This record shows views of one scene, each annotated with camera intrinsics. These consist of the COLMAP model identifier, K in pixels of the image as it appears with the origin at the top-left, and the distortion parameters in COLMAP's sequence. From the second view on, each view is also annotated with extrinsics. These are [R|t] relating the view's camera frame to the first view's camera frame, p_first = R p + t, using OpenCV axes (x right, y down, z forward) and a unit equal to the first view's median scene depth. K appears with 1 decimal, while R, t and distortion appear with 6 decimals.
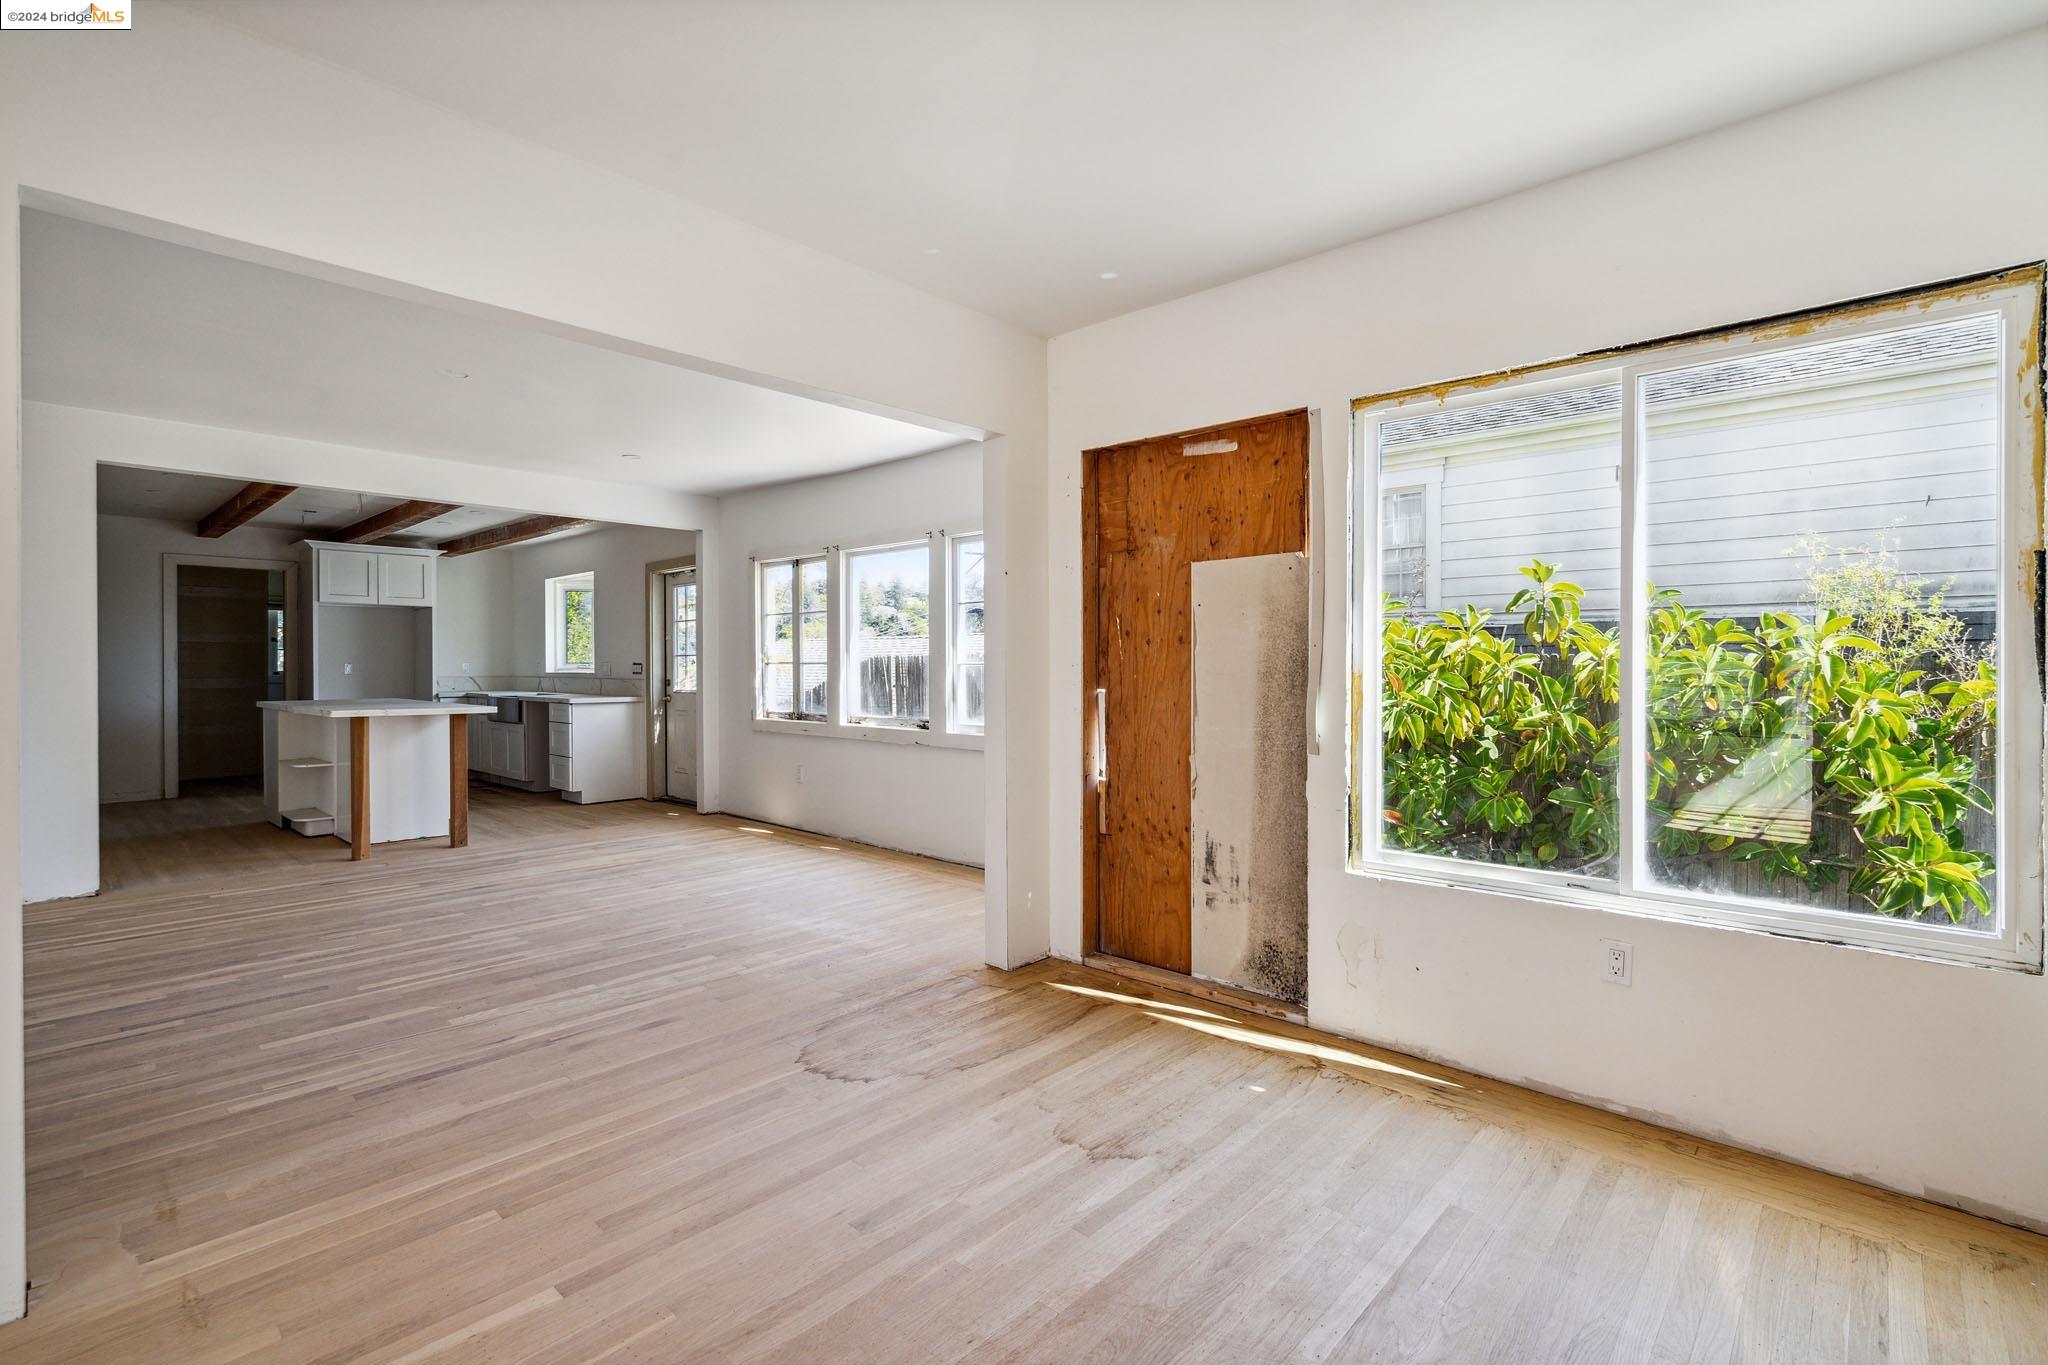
lens RADIAL K [[953.4, 0, 1008.4], [0, 953.4, 653.8], [0, 0, 1]] dist [-0.018600, 0.006912]
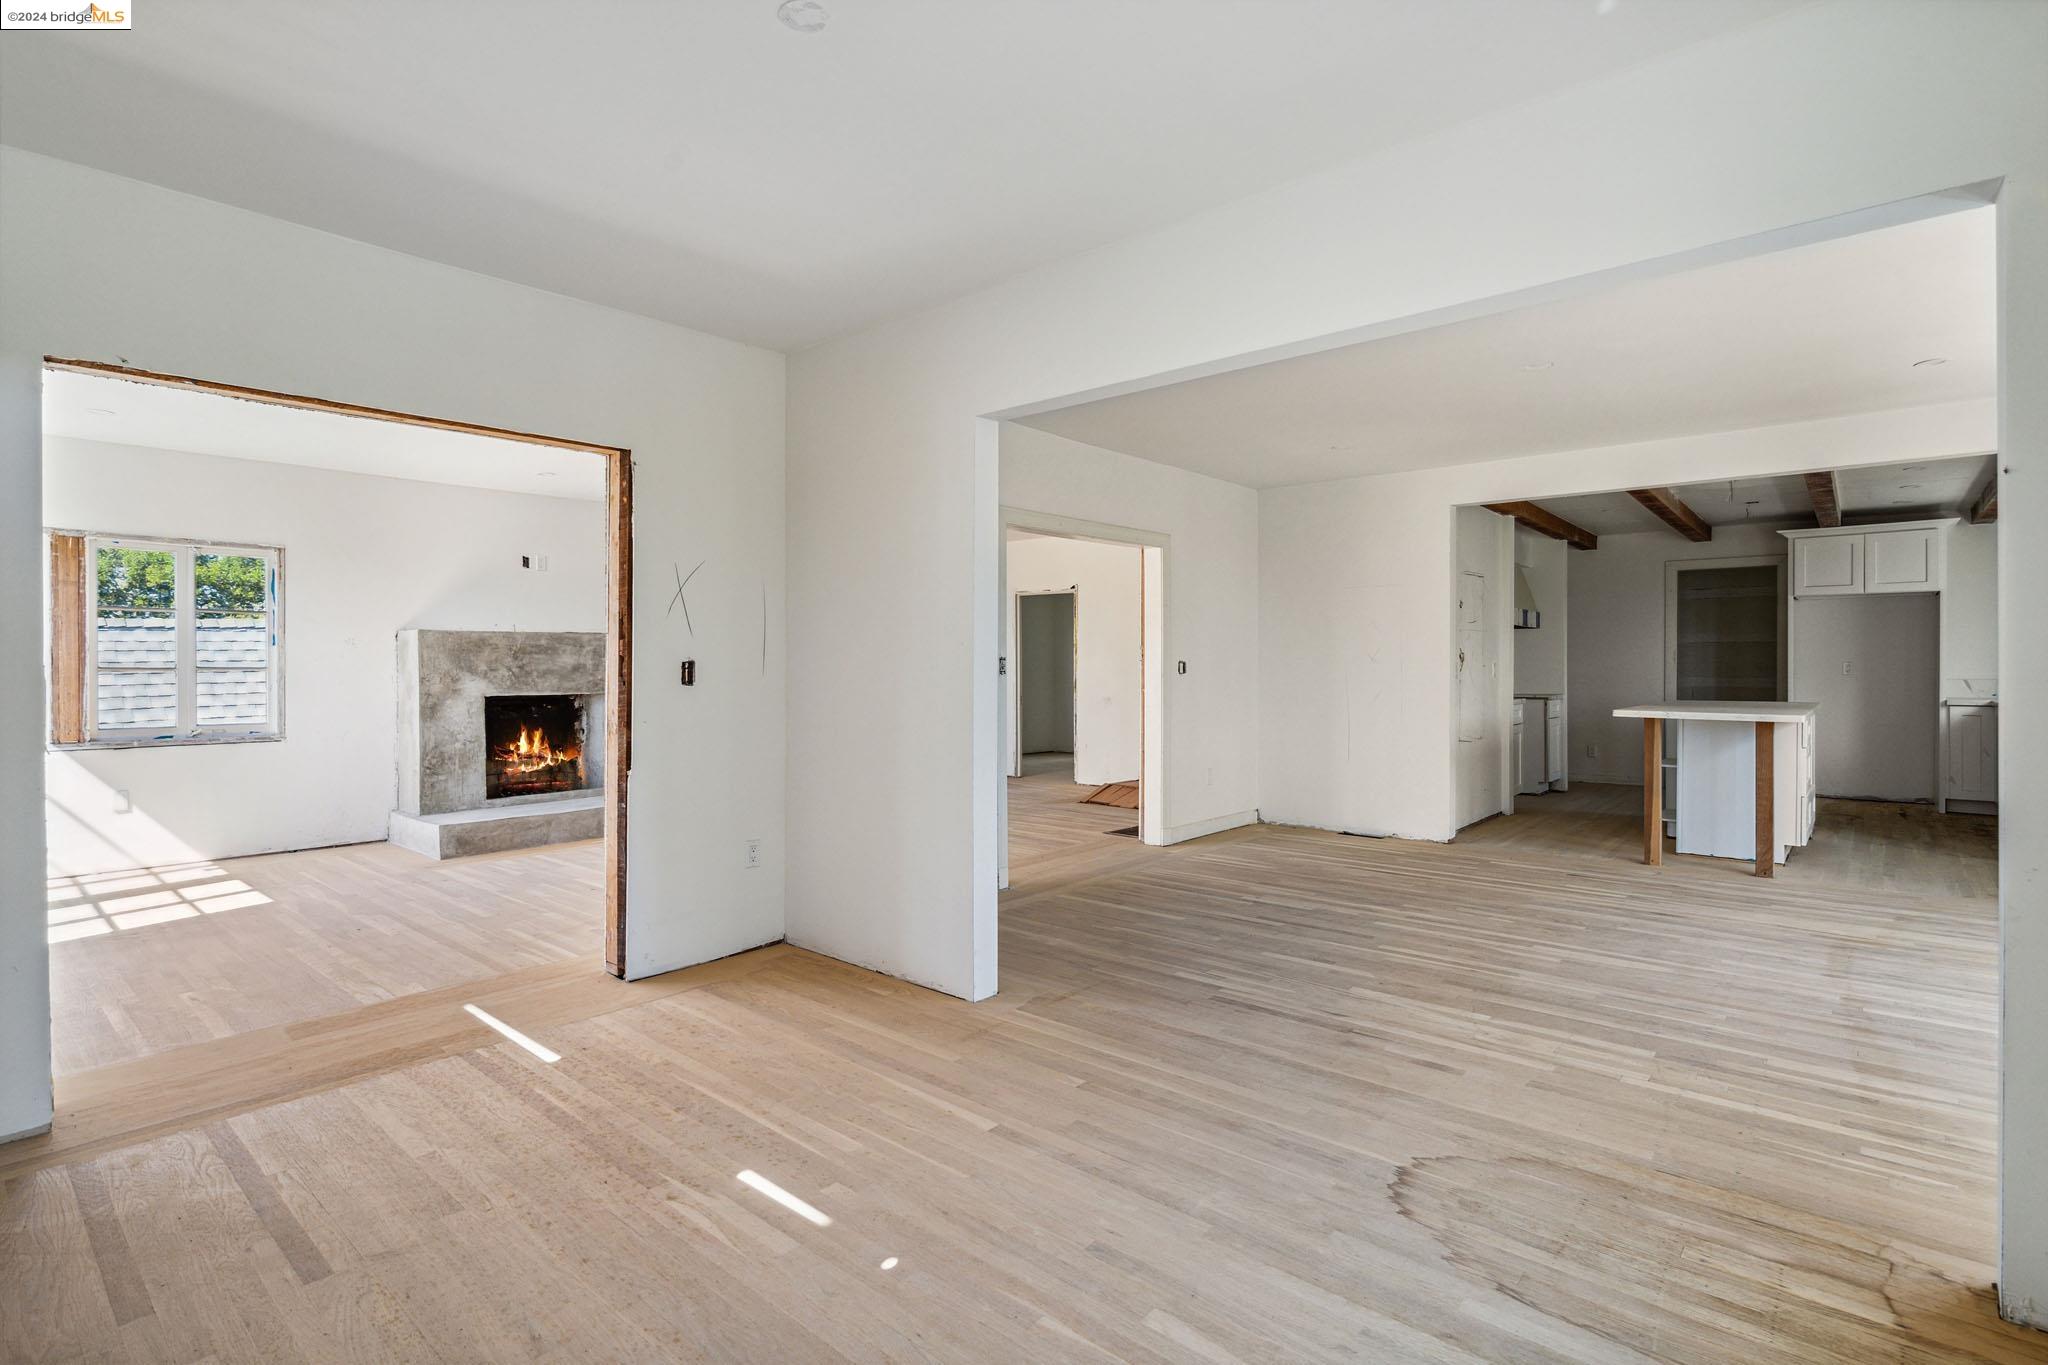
lens RADIAL K [[972.9, 0, 1015.1], [0, 972.9, 670.3], [0, 0, 1]] dist [-0.006084, -0.000744]
pose [[0.026117, 0.006461, -0.999638, 0.515280], [0.012814, 0.999895, 0.006798, 0.003689], [0.999577, -0.012987, 0.026032, 0.560628]]
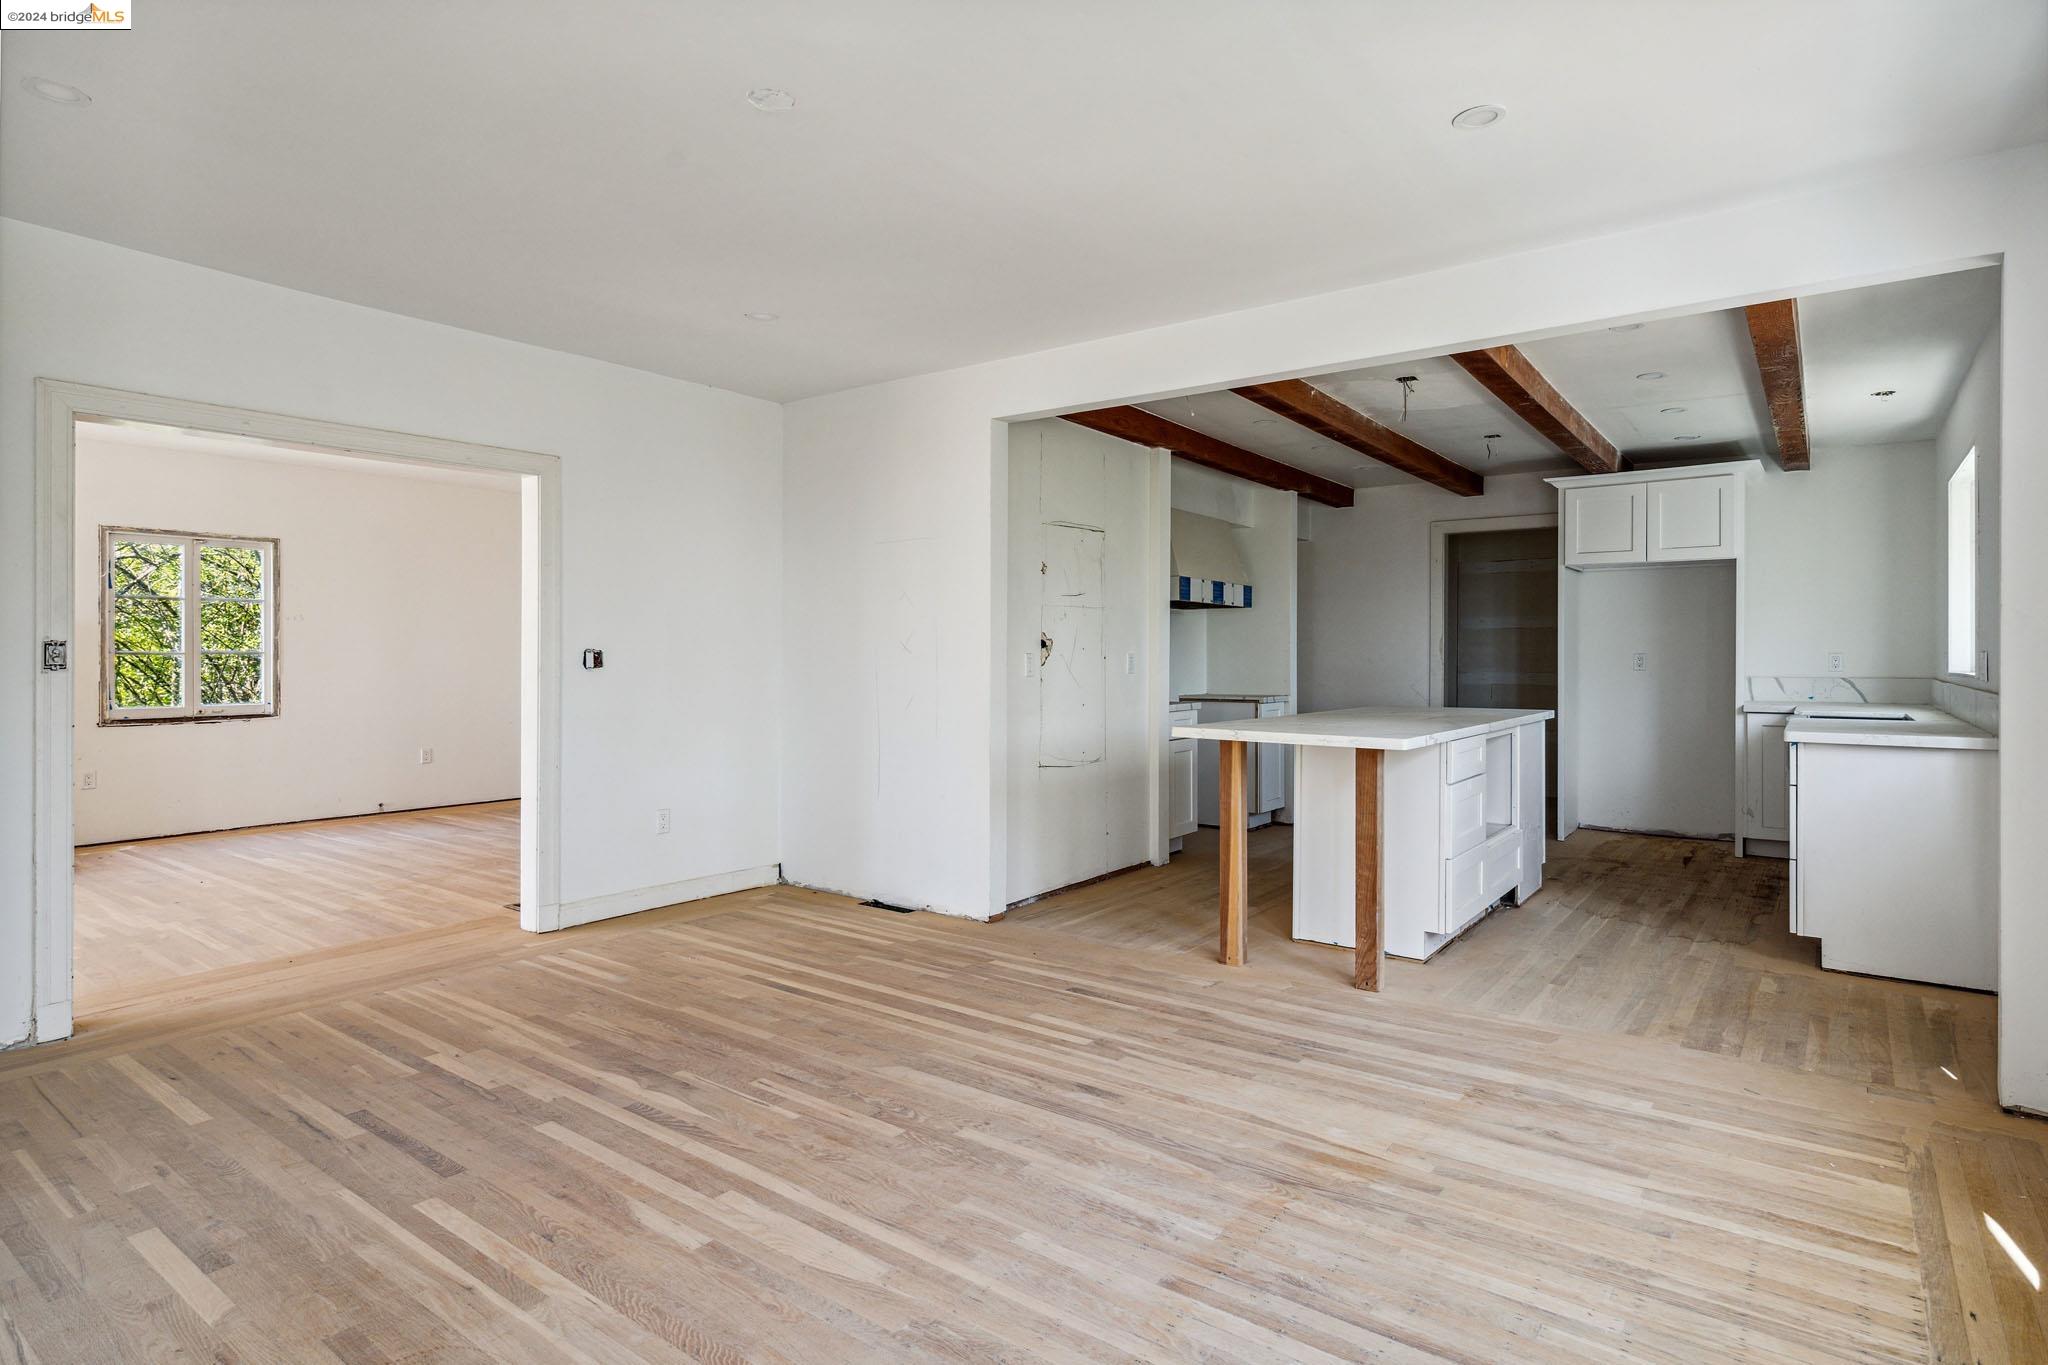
lens RADIAL K [[1055.7, 0, 1034.1], [0, 1055.7, 670.7], [0, 0, 1]] dist [0.000679, 0.000932]
pose [[0.098396, 0.017982, -0.994985, 0.007911], [0.009231, 0.999777, 0.018981, 0.009805], [0.995105, -0.011052, 0.098208, 1.404423]]
